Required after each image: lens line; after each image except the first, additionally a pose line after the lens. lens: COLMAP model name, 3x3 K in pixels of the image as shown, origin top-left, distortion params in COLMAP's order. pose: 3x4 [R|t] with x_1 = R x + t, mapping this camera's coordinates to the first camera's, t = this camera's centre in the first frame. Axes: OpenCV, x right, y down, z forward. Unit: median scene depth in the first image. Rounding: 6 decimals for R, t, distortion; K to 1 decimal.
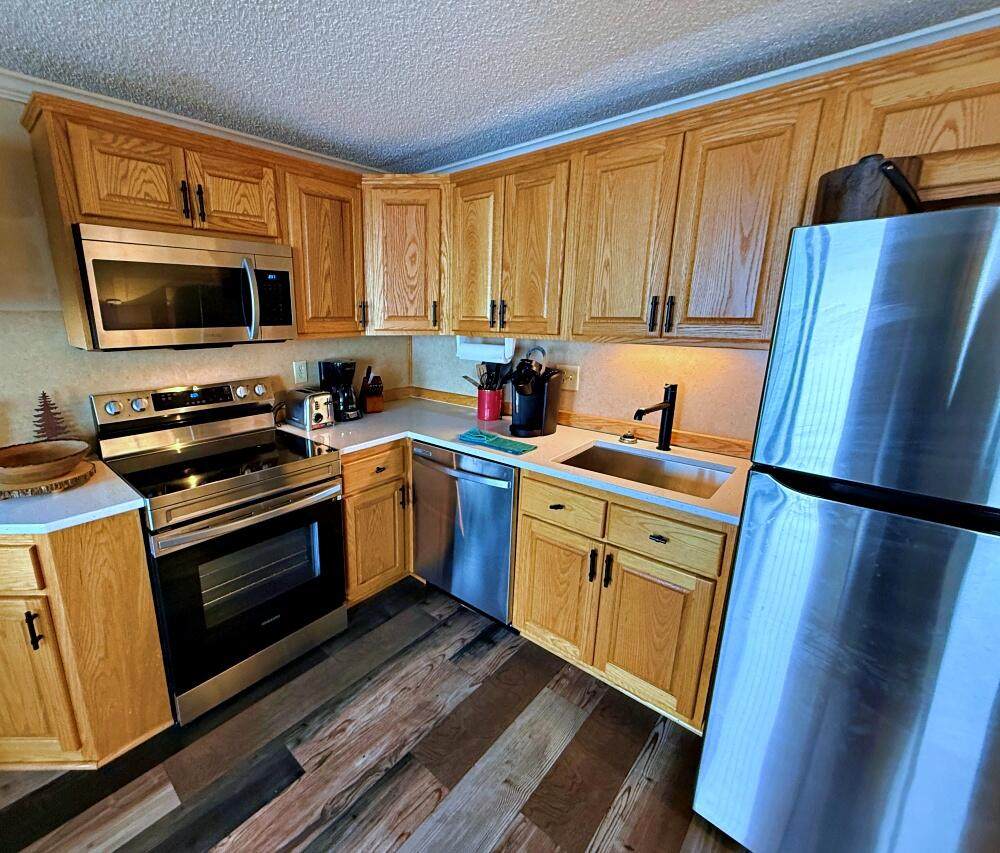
lens RADIAL K [[455.7, 0, 416.0], [0, 455.7, 421.8], [0, 0, 1]] dist [-0.002878, -0.000880]
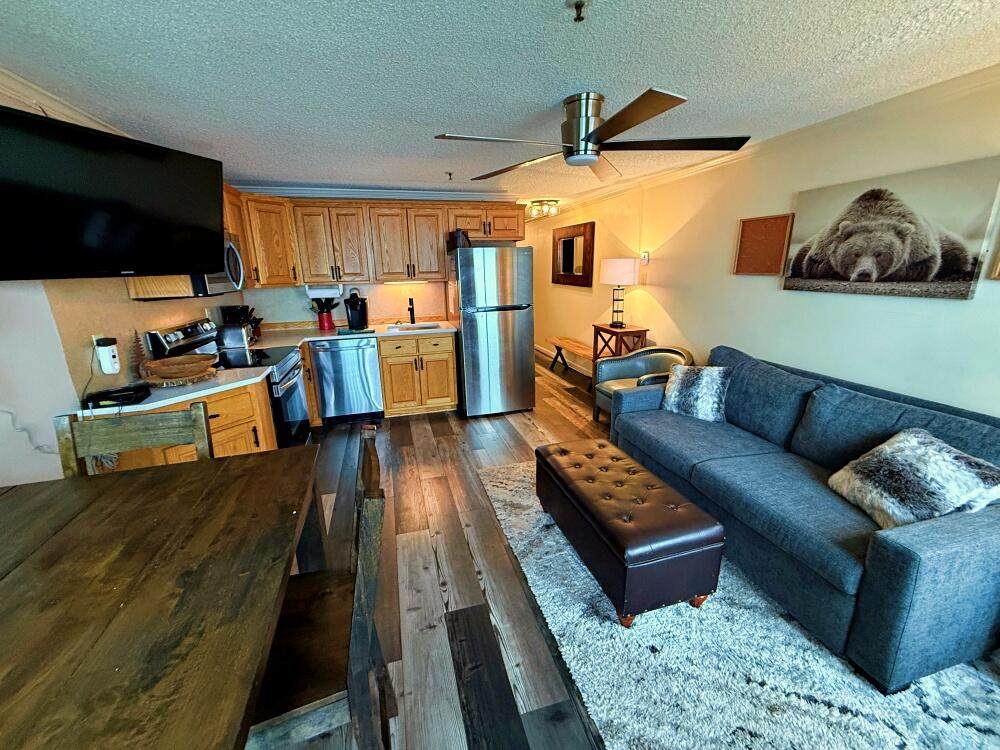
lens RADIAL K [[398.0, 0, 497.1], [0, 398.0, 373.1], [0, 0, 1]] dist [-0.000473, -0.000412]
pose [[0.497000, -0.229779, 0.836775, -1.110684], [0.228036, 0.964996, 0.129547, 0.139129], [-0.837251, 0.126430, 0.532001, -0.527822]]
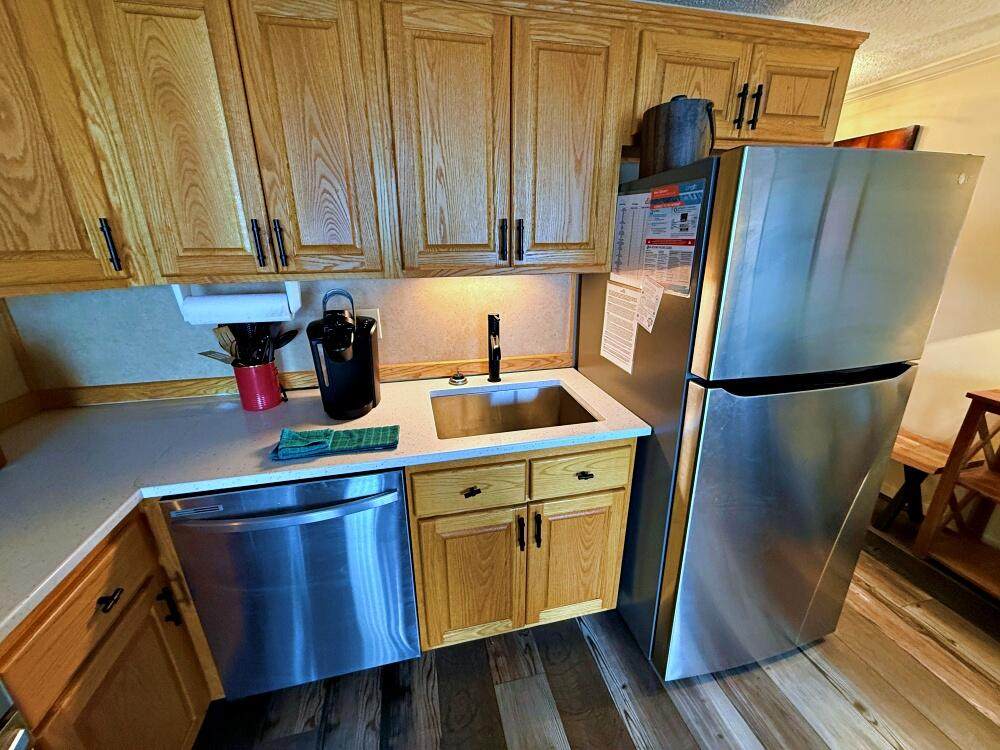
lens RADIAL K [[398.0, 0, 499.3], [0, 398.0, 372.8], [0, 0, 1]] dist [-0.000473, -0.000412]
pose [[0.533801, -0.271801, 0.800738, -0.135482], [0.207916, 0.960052, 0.187274, -0.110805], [-0.819651, 0.066519, 0.568988, 0.477347]]
